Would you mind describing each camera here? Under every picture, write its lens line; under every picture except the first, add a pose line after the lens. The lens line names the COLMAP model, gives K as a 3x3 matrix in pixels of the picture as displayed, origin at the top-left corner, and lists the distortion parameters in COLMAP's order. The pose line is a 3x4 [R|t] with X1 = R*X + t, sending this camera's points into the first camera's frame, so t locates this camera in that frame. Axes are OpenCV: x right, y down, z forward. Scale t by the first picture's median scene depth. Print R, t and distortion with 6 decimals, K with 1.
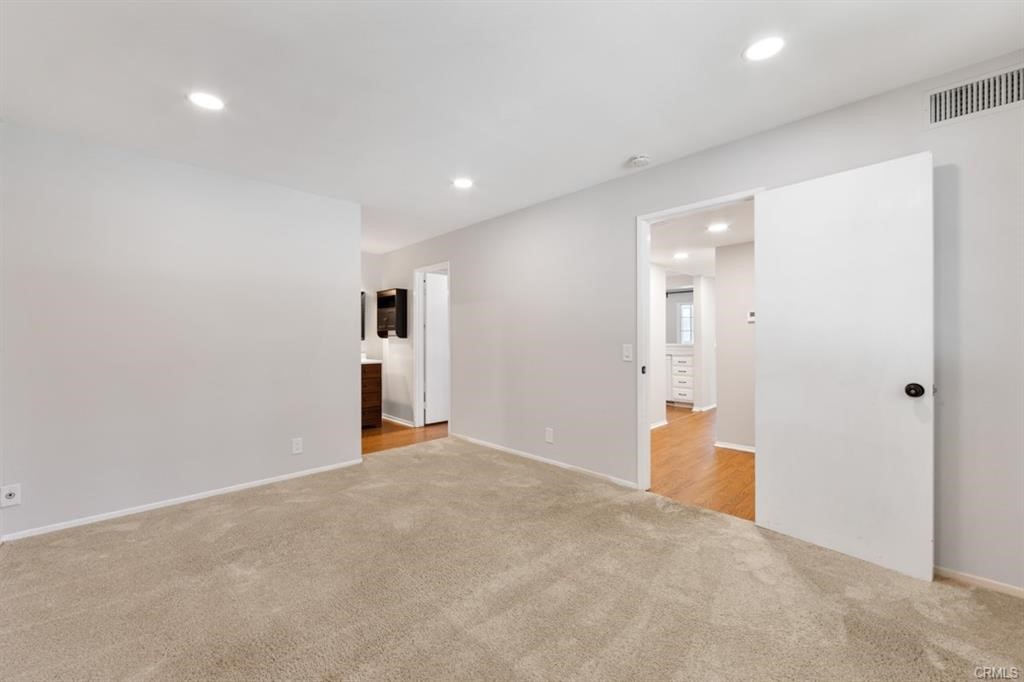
lens RADIAL K [[406.8, 0, 521.1], [0, 406.8, 339.5], [0, 0, 1]] dist [0.000456, 0.000023]
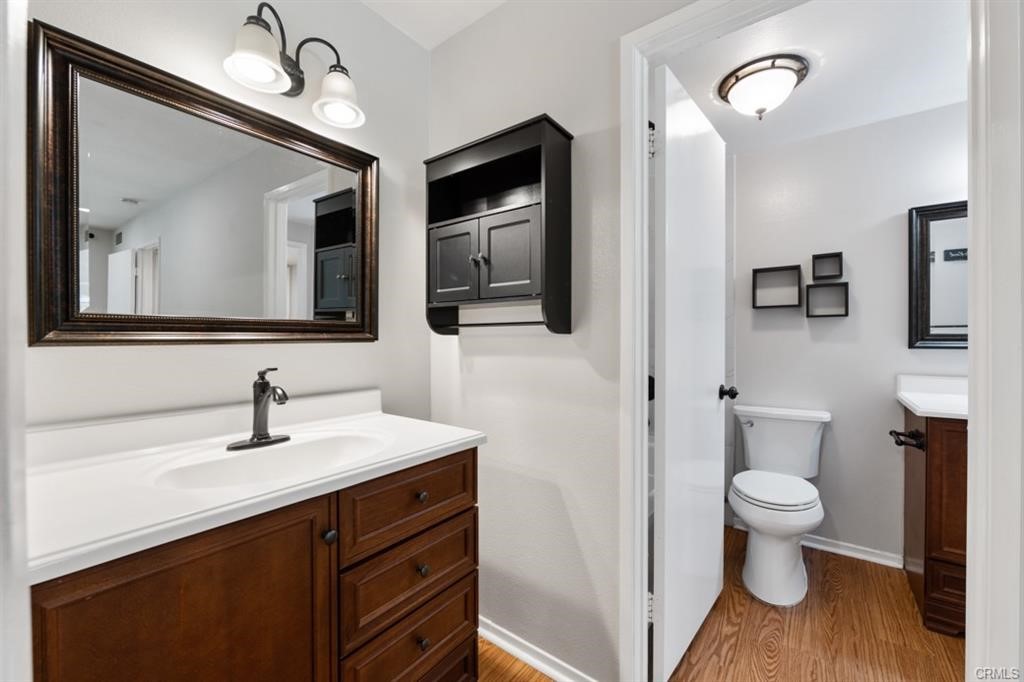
lens RADIAL K [[409.3, 0, 500.9], [0, 409.3, 339.8], [0, 0, 1]] dist [-0.002172, -0.000301]
pose [[0.992881, 0.004077, 0.119044, -0.614061], [-0.003910, 0.999991, -0.001634, -0.000228], [-0.119049, 0.001157, 0.992888, 1.325682]]
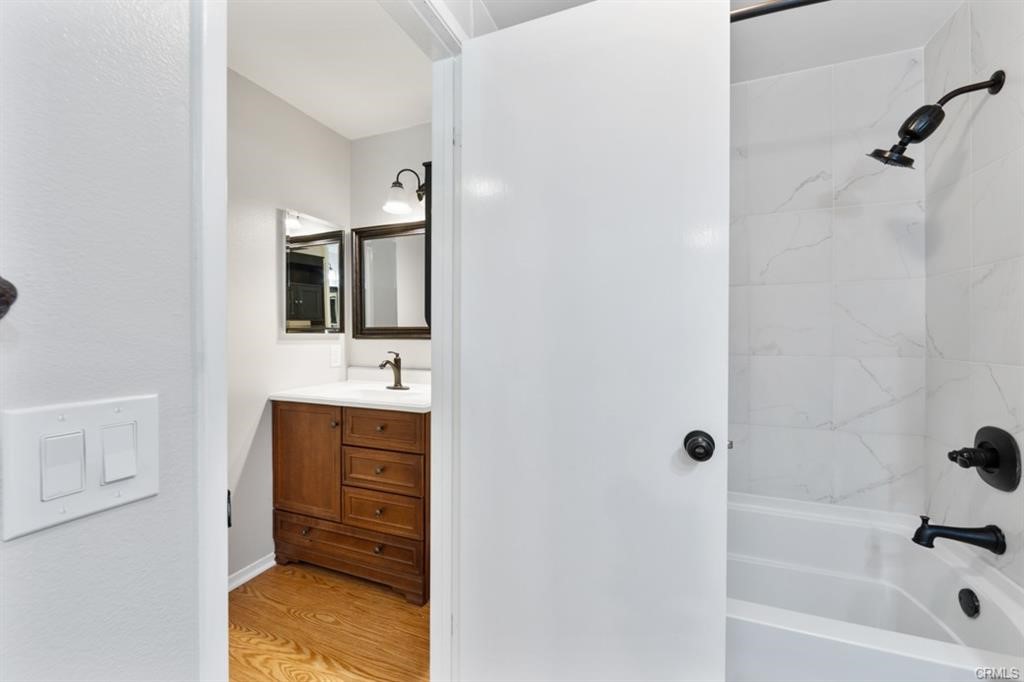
lens RADIAL K [[406.2, 0, 513.0], [0, 406.2, 334.0], [0, 0, 1]] dist [-0.002334, -0.000645]
pose [[0.395316, 0.007209, -0.918517, -0.026113], [-0.009281, 0.999950, 0.003853, -0.011654], [0.918498, 0.007001, 0.395363, 1.611473]]
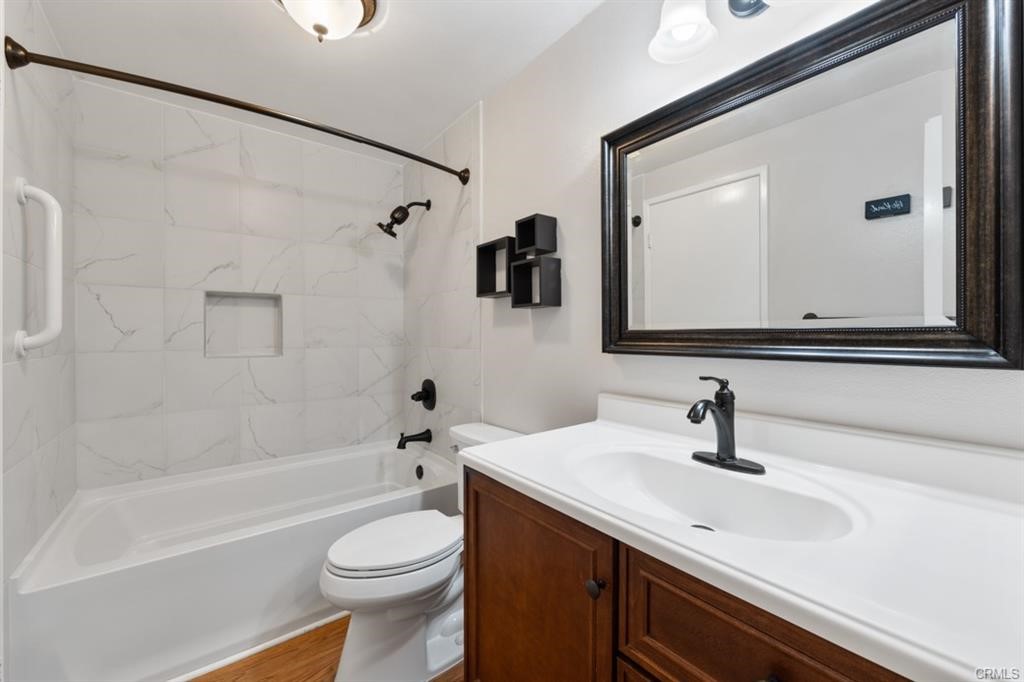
lens RADIAL K [[406.2, 0, 513.0], [0, 406.2, 334.0], [0, 0, 1]] dist [-0.002334, -0.000645]
pose [[0.991422, 0.003810, -0.130645, 0.053480], [-0.004370, 0.999982, -0.003994, -0.008447], [0.130628, 0.004531, 0.991421, 1.461601]]
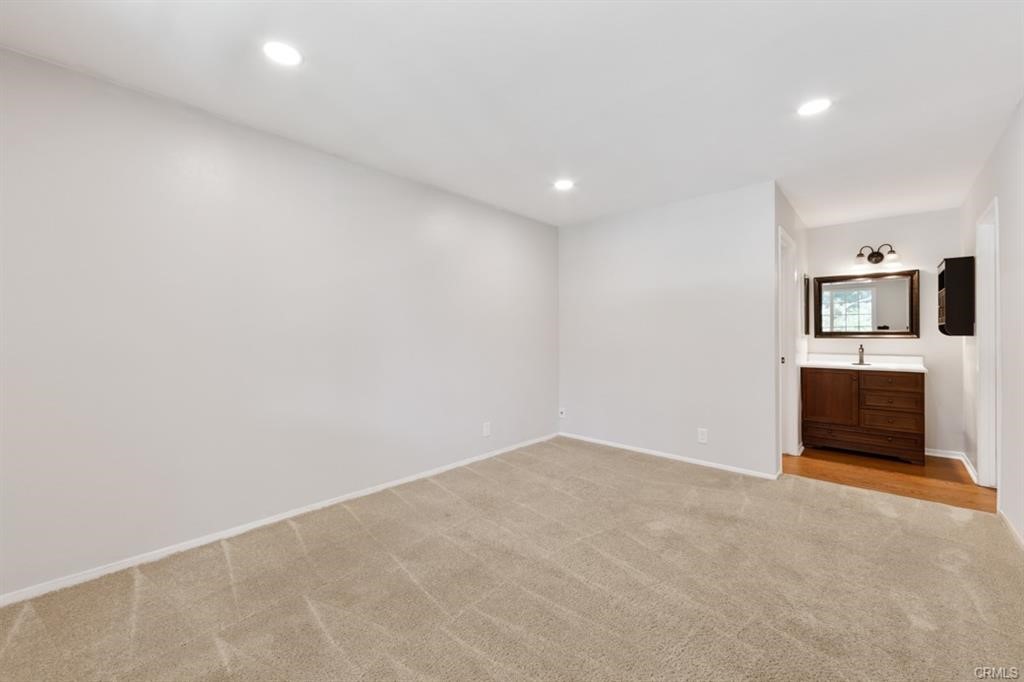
lens RADIAL K [[406.2, 0, 513.0], [0, 406.2, 334.0], [0, 0, 1]] dist [-0.002334, -0.000645]
pose [[0.032074, 0.001048, -0.999485, 0.541812], [-0.004843, 0.999988, 0.000893, -0.006766], [0.999474, 0.004812, 0.032078, 0.494795]]
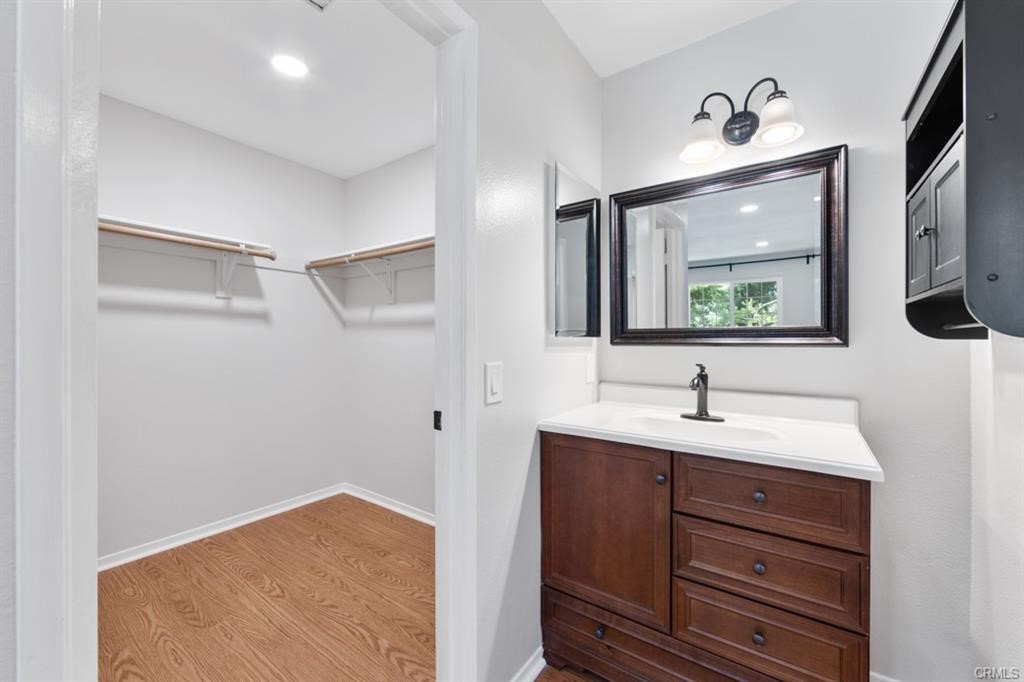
lens RADIAL K [[410.2, 0, 517.0], [0, 410.2, 339.5], [0, 0, 1]] dist [-0.001079, -0.000165]
pose [[0.163694, 0.002621, -0.986508, -0.328202], [-0.008963, 0.999959, 0.001170, -0.003525], [0.986471, 0.008651, 0.163710, 1.405516]]
